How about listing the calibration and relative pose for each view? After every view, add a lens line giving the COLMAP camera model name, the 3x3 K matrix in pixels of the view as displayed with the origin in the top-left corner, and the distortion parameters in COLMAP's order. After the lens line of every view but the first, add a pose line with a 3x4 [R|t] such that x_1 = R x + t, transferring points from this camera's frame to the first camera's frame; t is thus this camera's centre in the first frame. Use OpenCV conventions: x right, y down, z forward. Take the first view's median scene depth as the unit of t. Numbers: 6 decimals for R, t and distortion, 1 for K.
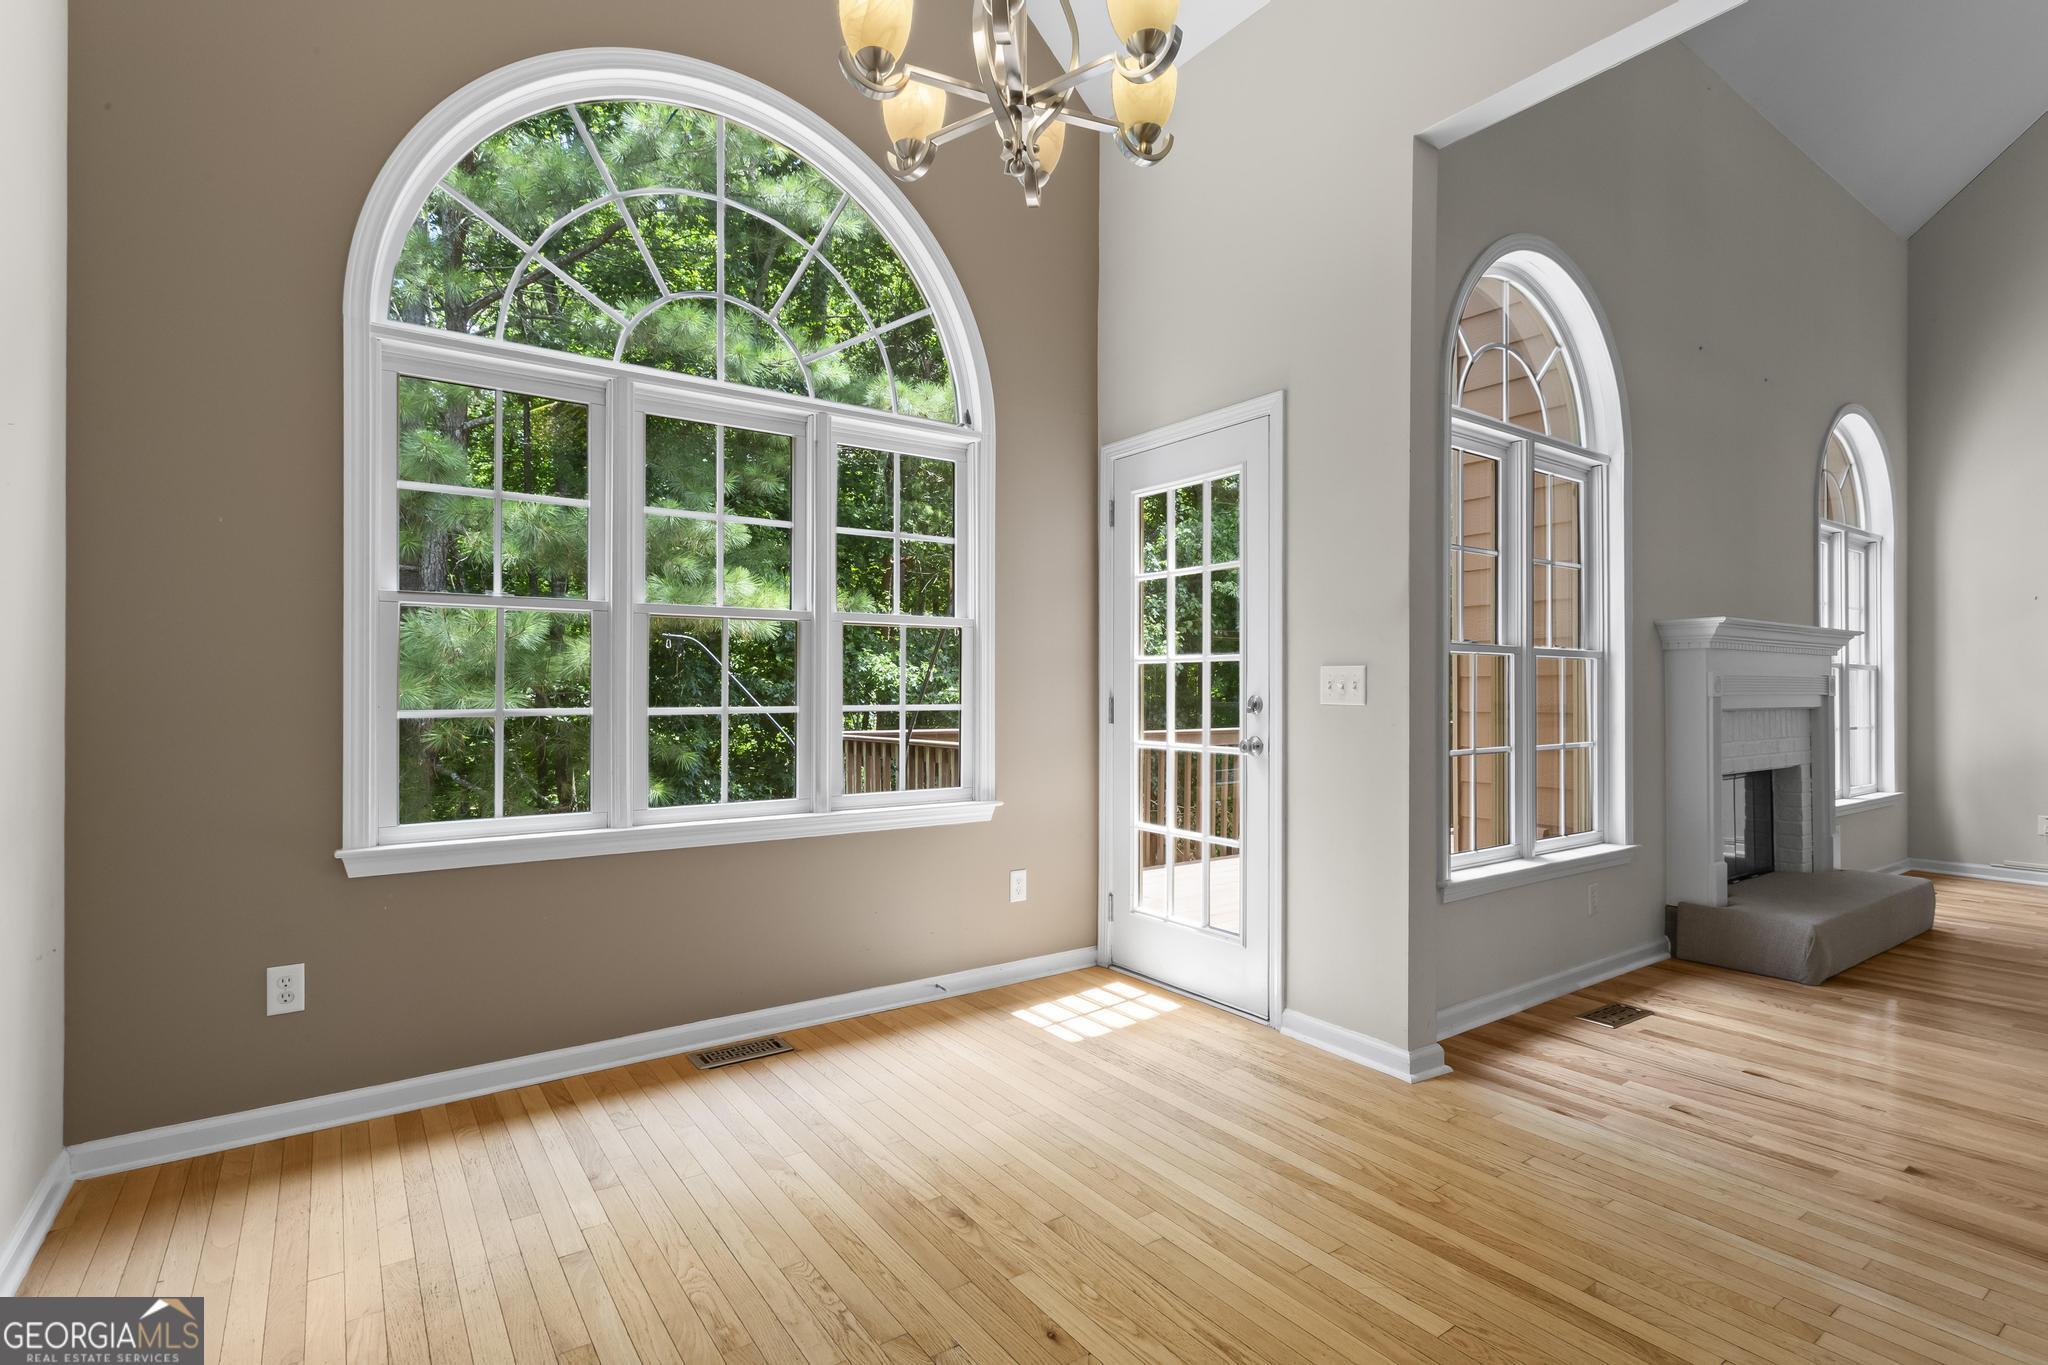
lens RADIAL K [[975.3, 0, 1039.4], [0, 975.3, 681.4], [0, 0, 1]] dist [0.005584, 0.001188]
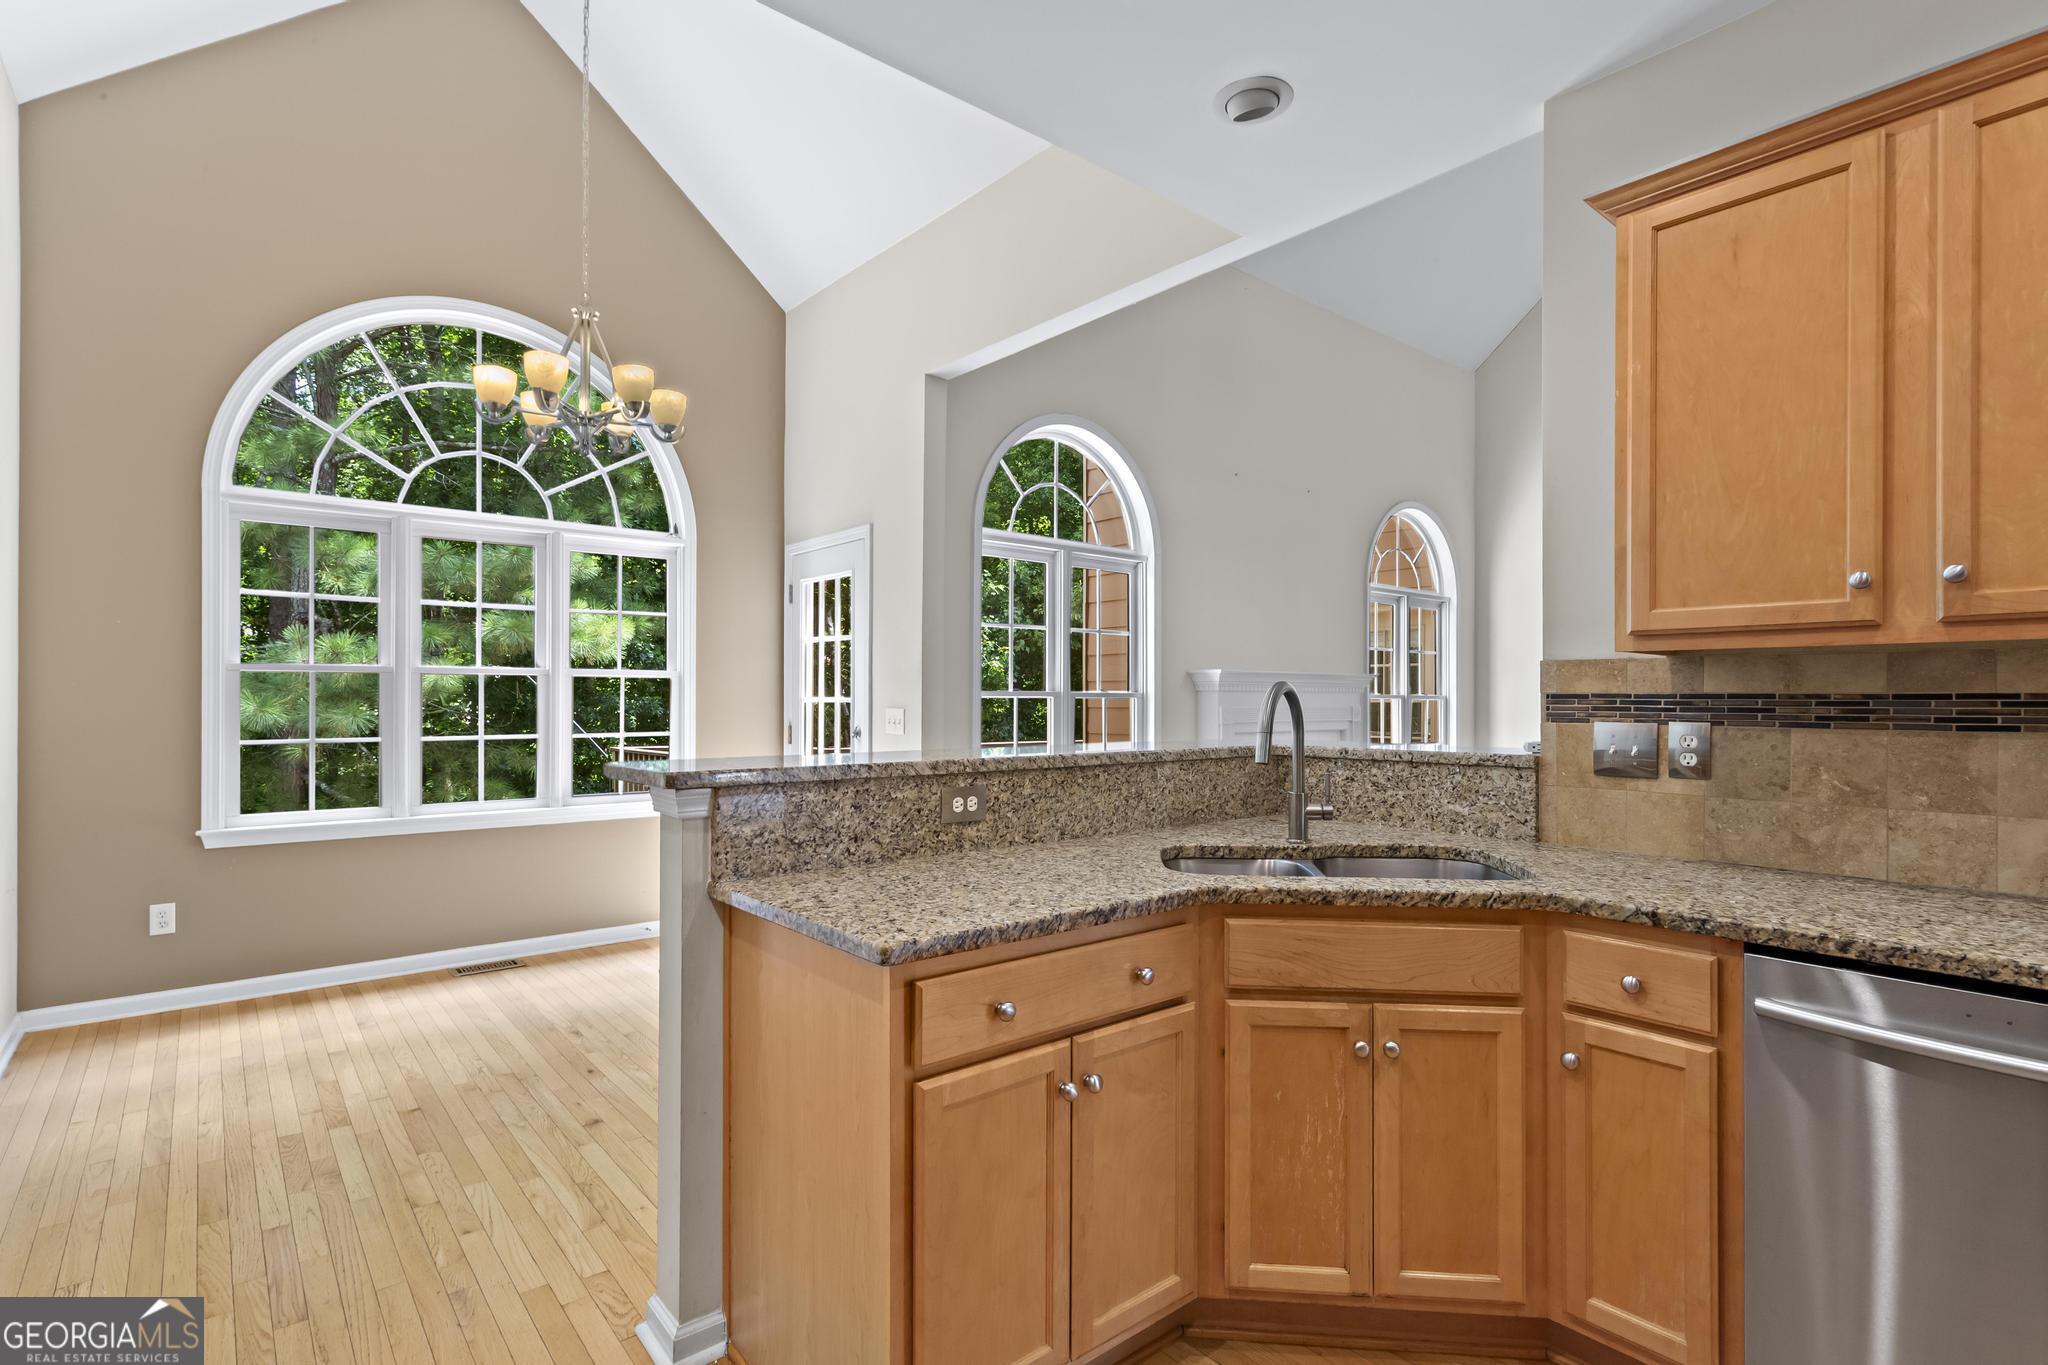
lens RADIAL K [[975.3, 0, 1034.1], [0, 975.3, 694.6], [0, 0, 1]] dist [0.005584, 0.001188]
pose [[0.997190, 0.001772, 0.074899, 0.429891], [-0.002114, 0.999988, 0.004486, -0.047343], [-0.074890, -0.004632, 0.997181, -0.569788]]
